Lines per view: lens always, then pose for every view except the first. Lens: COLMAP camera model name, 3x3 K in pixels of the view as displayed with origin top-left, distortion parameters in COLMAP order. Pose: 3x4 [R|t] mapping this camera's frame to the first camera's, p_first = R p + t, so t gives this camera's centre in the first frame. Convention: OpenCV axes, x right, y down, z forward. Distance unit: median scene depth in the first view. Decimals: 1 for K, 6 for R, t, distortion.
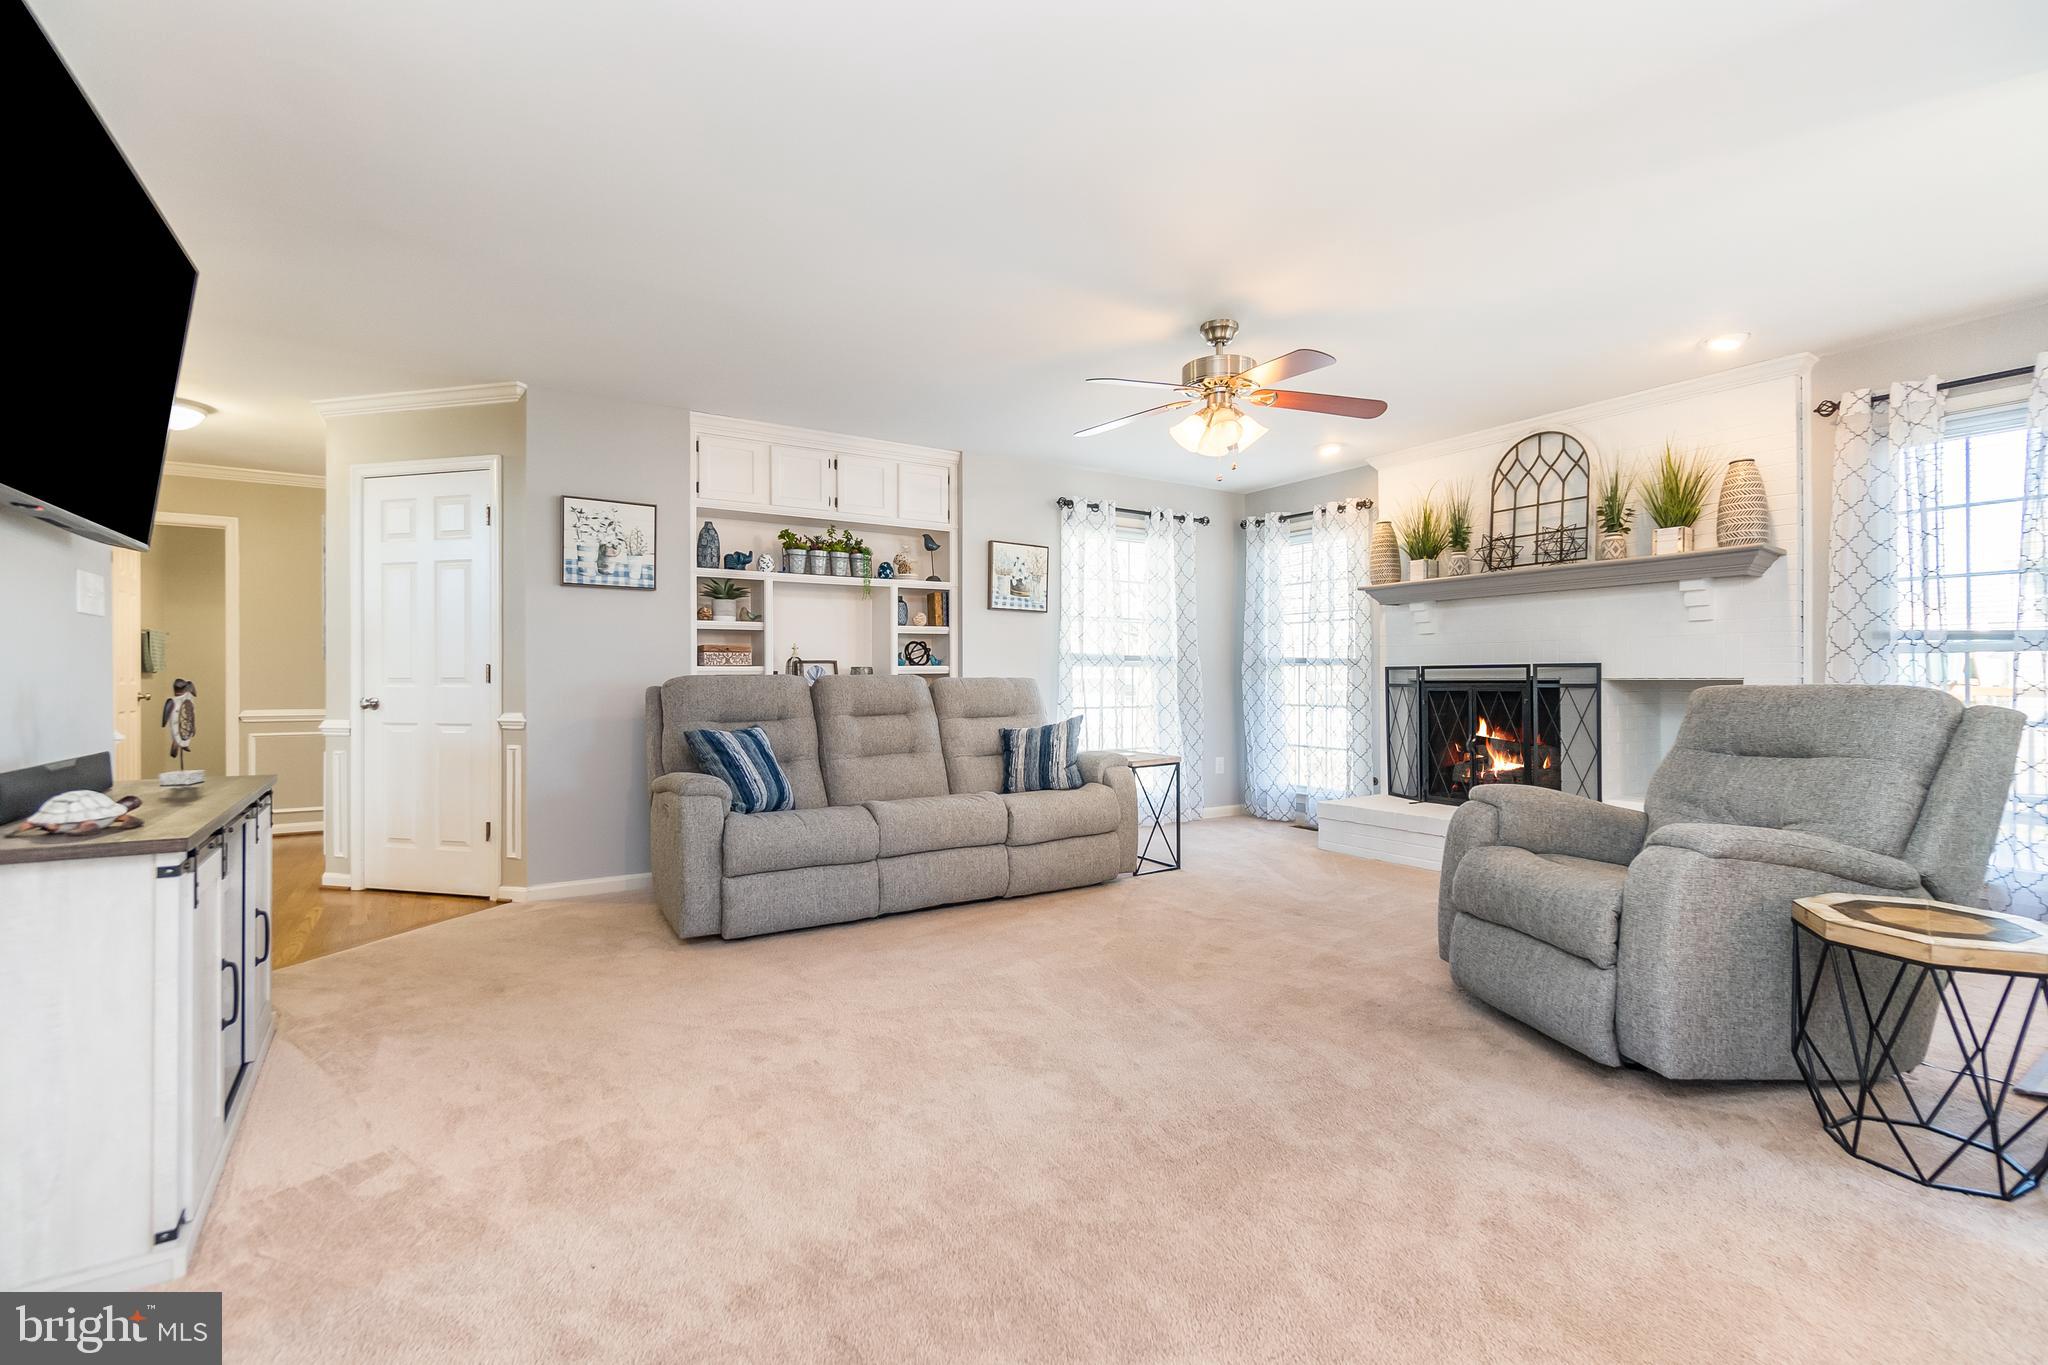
lens RADIAL K [[901.1, 0, 1026.6], [0, 901.1, 682.3], [0, 0, 1]] dist [-0.004360, 0.000292]
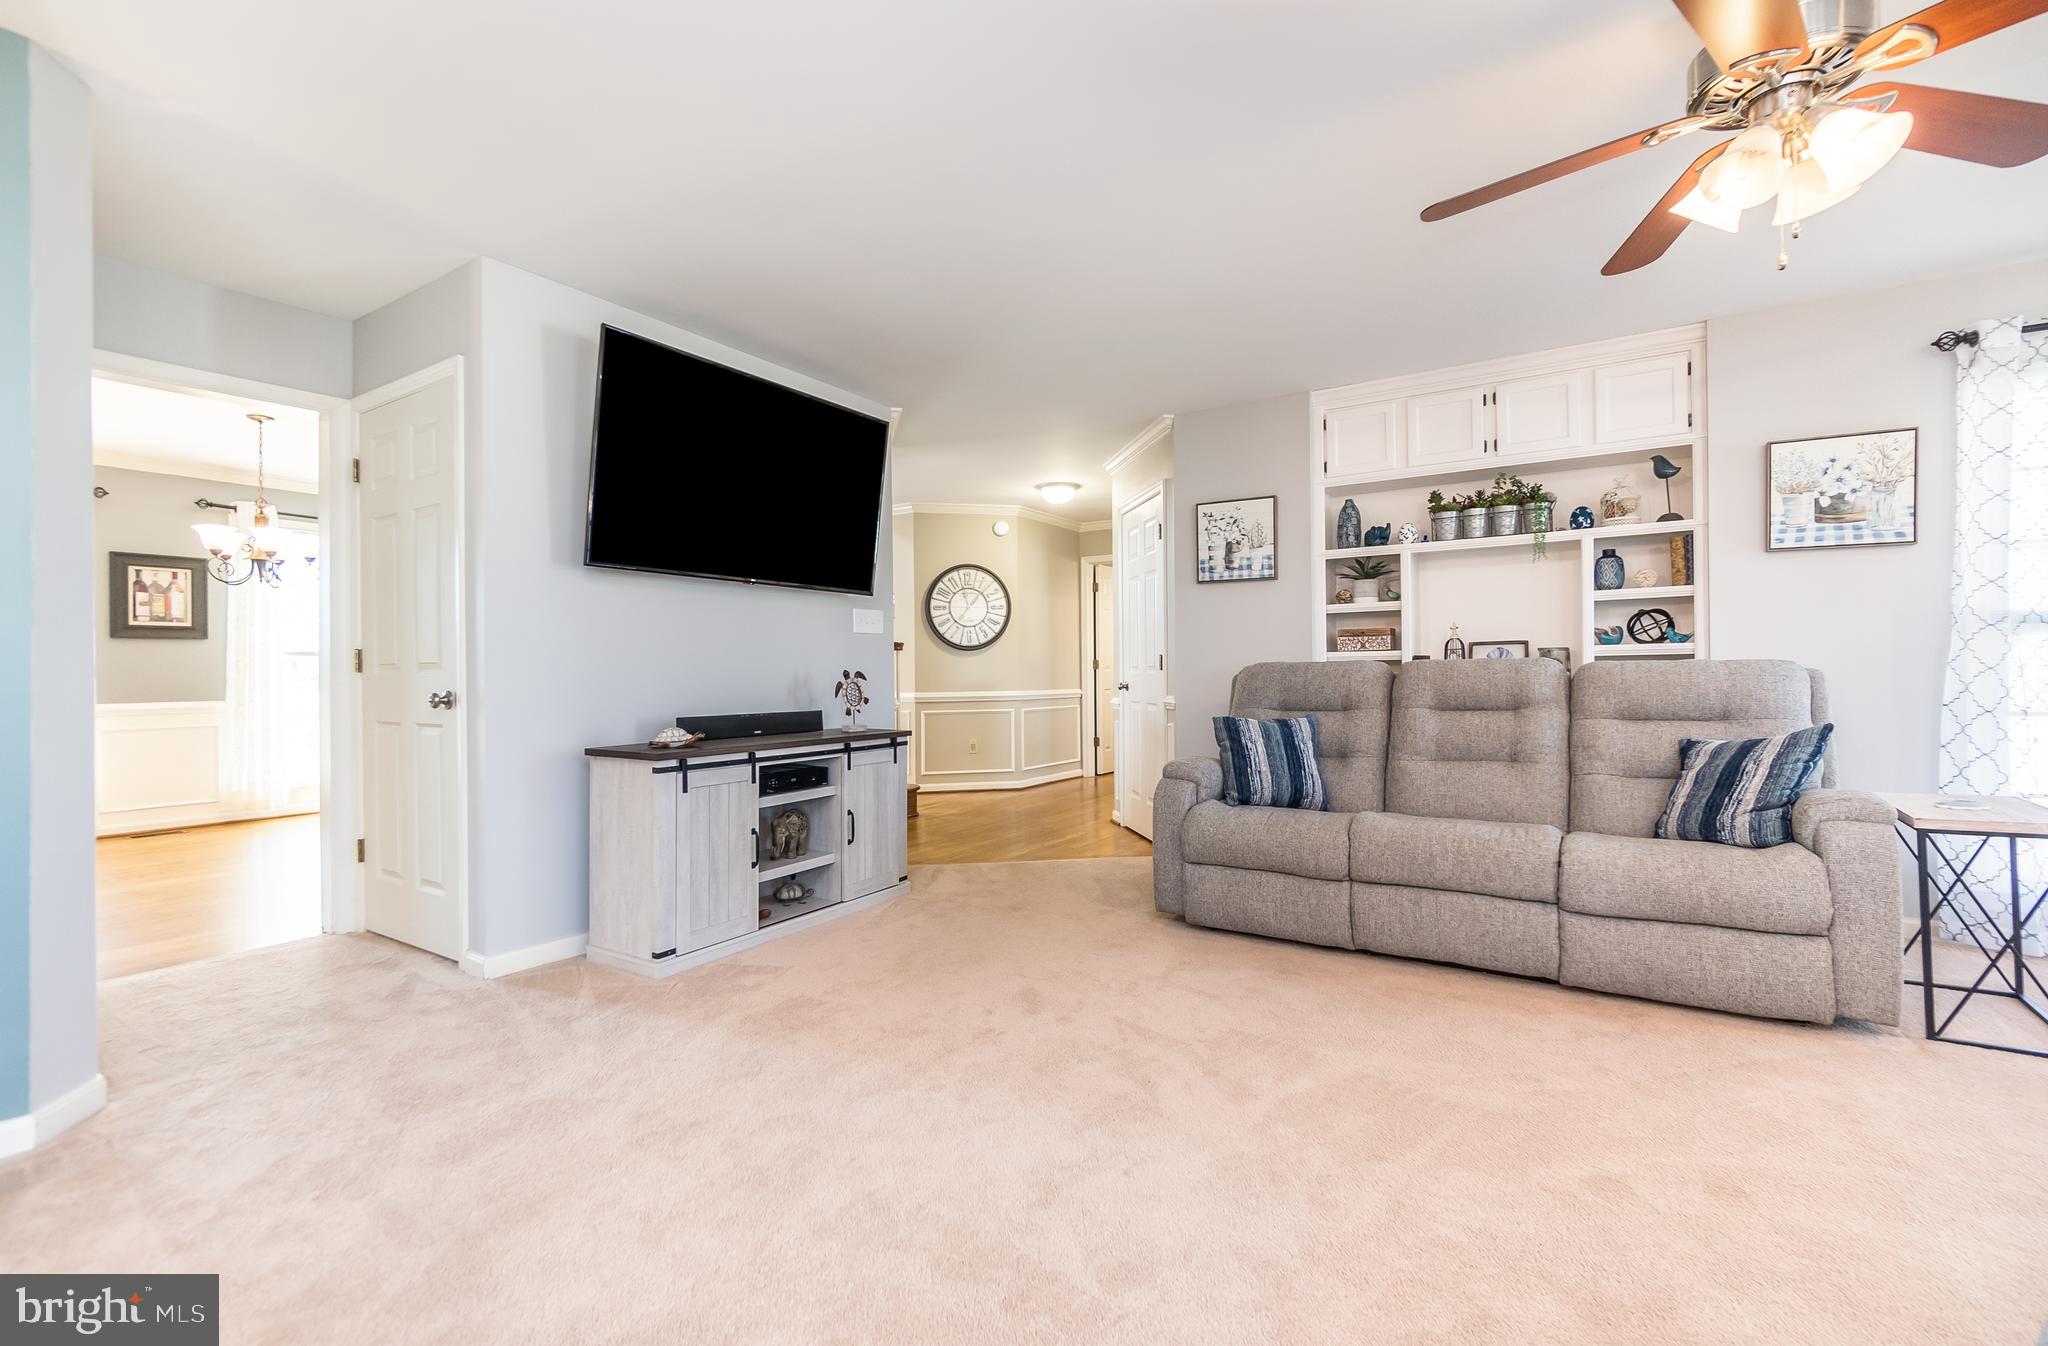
lens RADIAL K [[901.1, 0, 1039.4], [0, 901.1, 668.1], [0, 0, 1]] dist [-0.004360, 0.000292]
pose [[0.401344, -0.003564, -0.915920, 0.392804], [0.006108, 0.999981, -0.001215, -0.001537], [0.915907, -0.005107, 0.401358, 0.325726]]
